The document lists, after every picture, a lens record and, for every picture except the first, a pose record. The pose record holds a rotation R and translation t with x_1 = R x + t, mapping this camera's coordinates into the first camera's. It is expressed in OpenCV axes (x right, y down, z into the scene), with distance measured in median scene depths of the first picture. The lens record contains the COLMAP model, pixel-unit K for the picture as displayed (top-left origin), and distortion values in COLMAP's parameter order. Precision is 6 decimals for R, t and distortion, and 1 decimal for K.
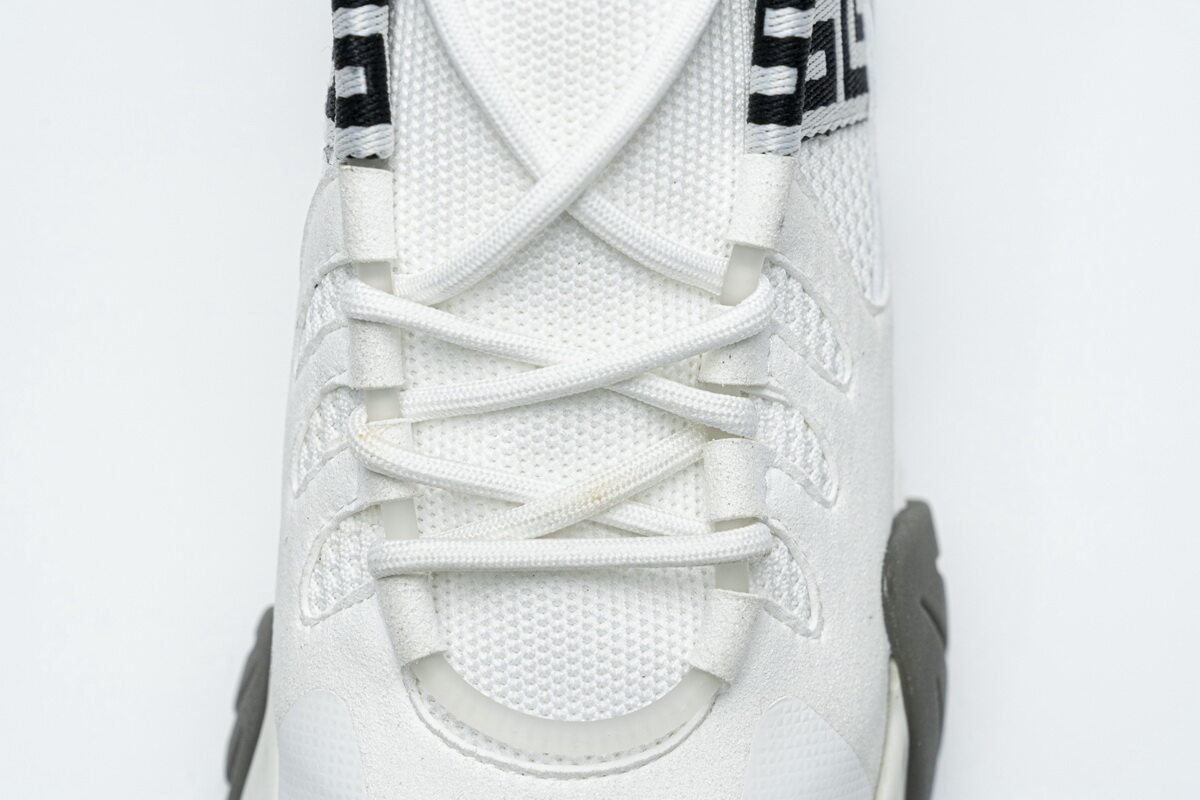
lens RADIAL K [[2361.4, 0, 598.1], [0, 2361.4, 397.1], [0, 0, 1]] dist [0.020039, 0.000000]
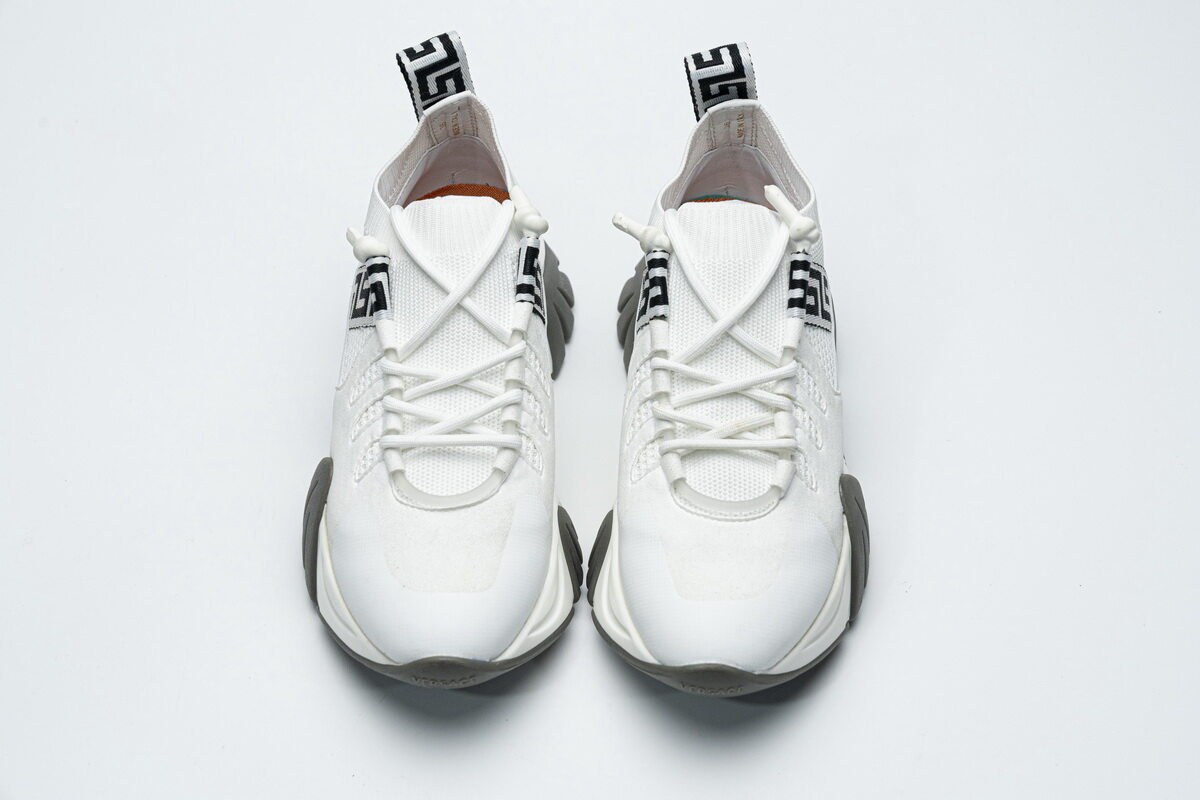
lens RADIAL K [[2361.4, 0, 608.8], [0, 2361.4, 411.7], [0, 0, 1]] dist [0.020039, 0.000000]
pose [[0.999890, 0.006268, -0.013411, -0.120531], [-0.010492, 0.939175, -0.343280, 1.025168], [0.010444, 0.343383, 0.939137, -1.742473]]
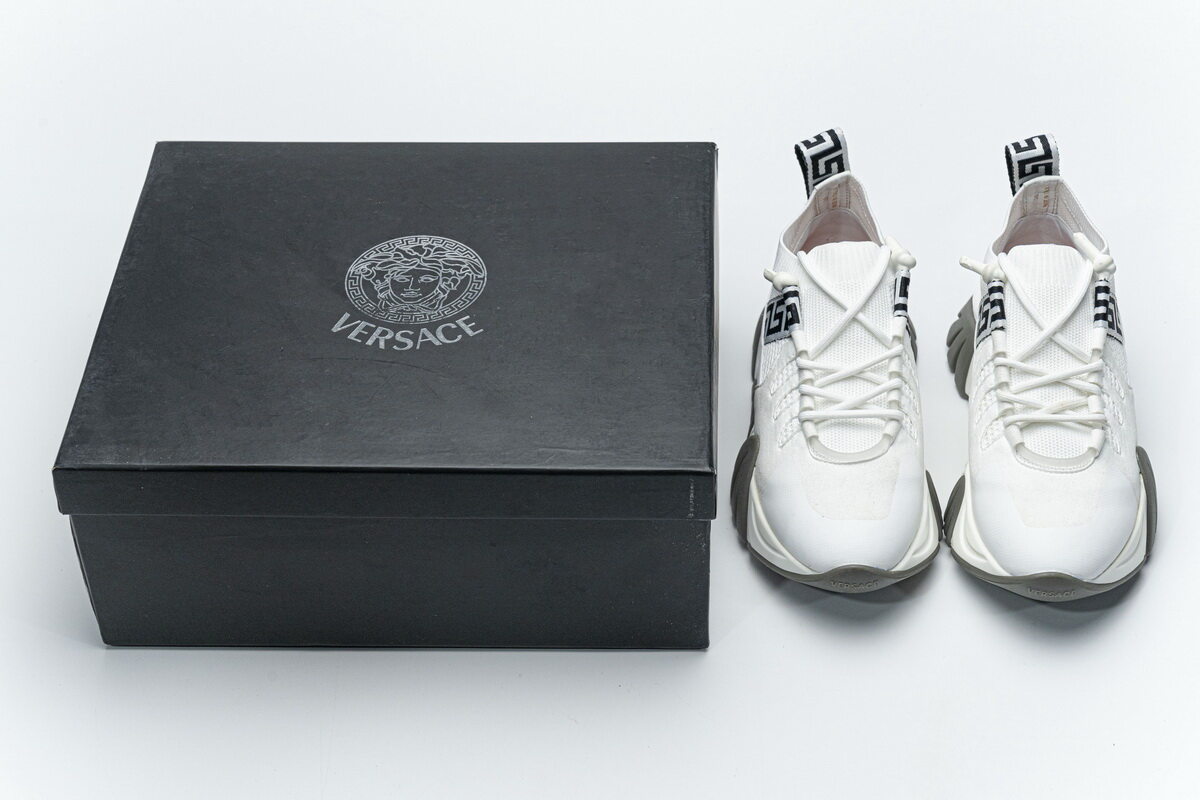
lens RADIAL K [[2204.8, 0, 595.1], [0, 2204.8, 391.8], [0, 0, 1]] dist [-0.032080, 0.000000]
pose [[0.995857, -0.006702, -0.090684, -0.440698], [-0.033749, 0.898805, -0.437047, 1.647466], [0.084436, 0.438297, 0.894855, -2.353885]]
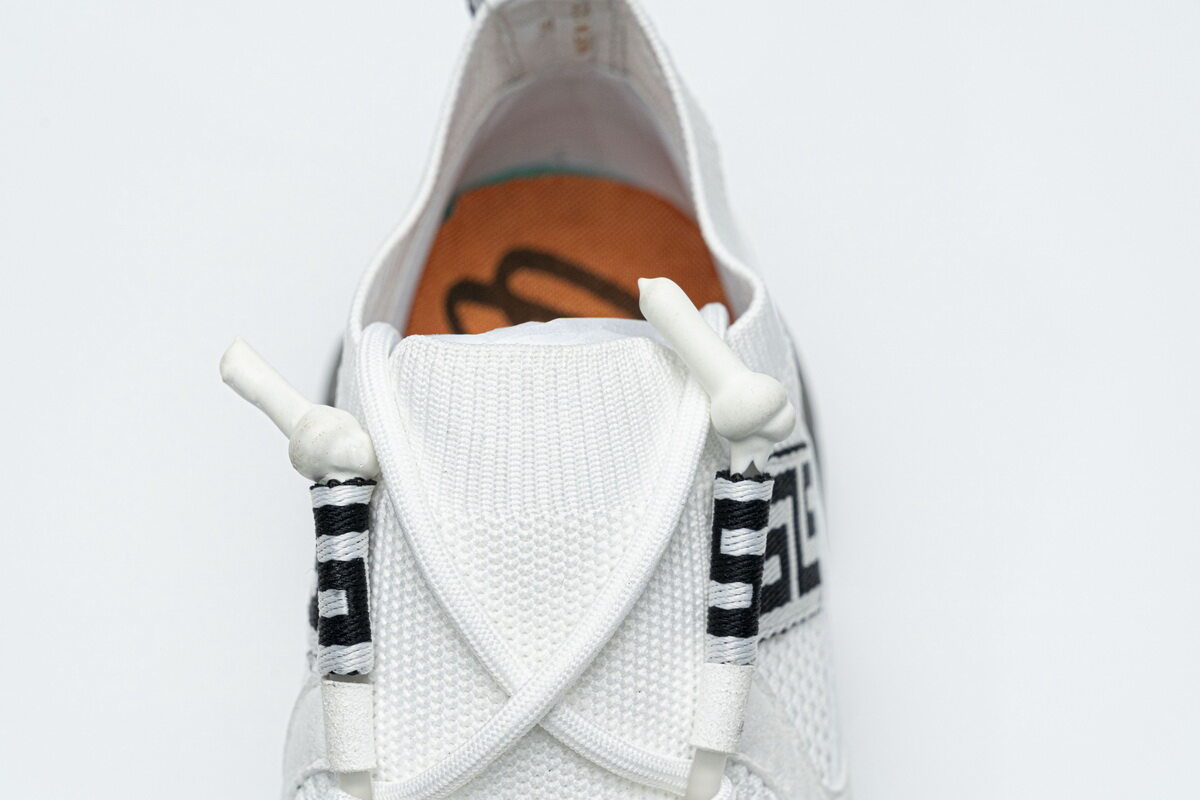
lens RADIAL K [[2361.4, 0, 597.7], [0, 2361.4, 390.9], [0, 0, 1]] dist [0.020039, 0.000000]
pose [[0.999847, -0.012031, 0.012661, 0.001966], [0.013631, 0.990761, -0.134930, -0.081587], [-0.010921, 0.135082, 0.990774, -0.066177]]
